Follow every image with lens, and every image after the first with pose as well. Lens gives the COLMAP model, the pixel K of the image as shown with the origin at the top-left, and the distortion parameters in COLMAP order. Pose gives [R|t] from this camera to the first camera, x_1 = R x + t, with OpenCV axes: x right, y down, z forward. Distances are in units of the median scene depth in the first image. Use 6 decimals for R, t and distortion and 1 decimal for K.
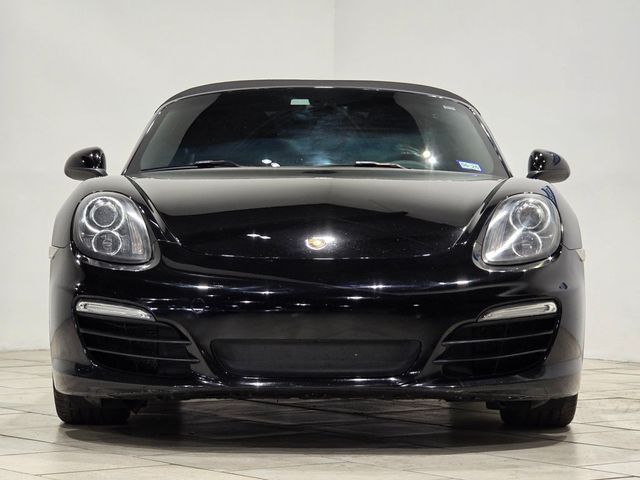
lens RADIAL K [[2299.8, 0, 319.6], [0, 2299.8, 240.2], [0, 0, 1]] dist [0.016390, 0.000000]
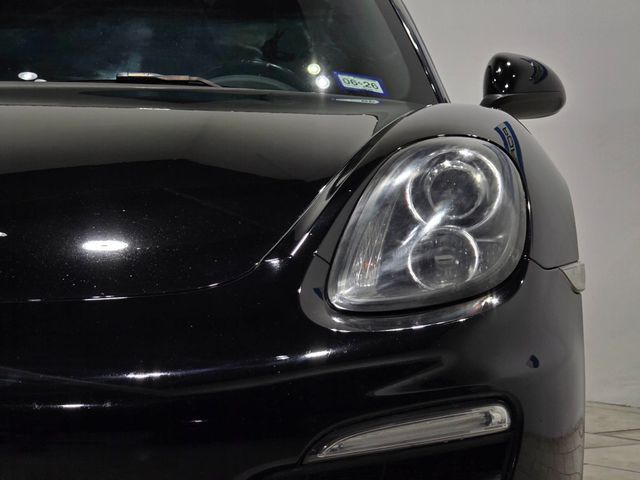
lens RADIAL K [[2299.8, 0, 319.4], [0, 2299.8, 239.3], [0, 0, 1]] dist [0.016390, 0.000000]
pose [[0.999909, -0.003055, -0.013152, 0.071885], [0.003339, 0.999761, 0.021589, -0.010544], [0.013083, -0.021630, 0.999680, 0.572298]]
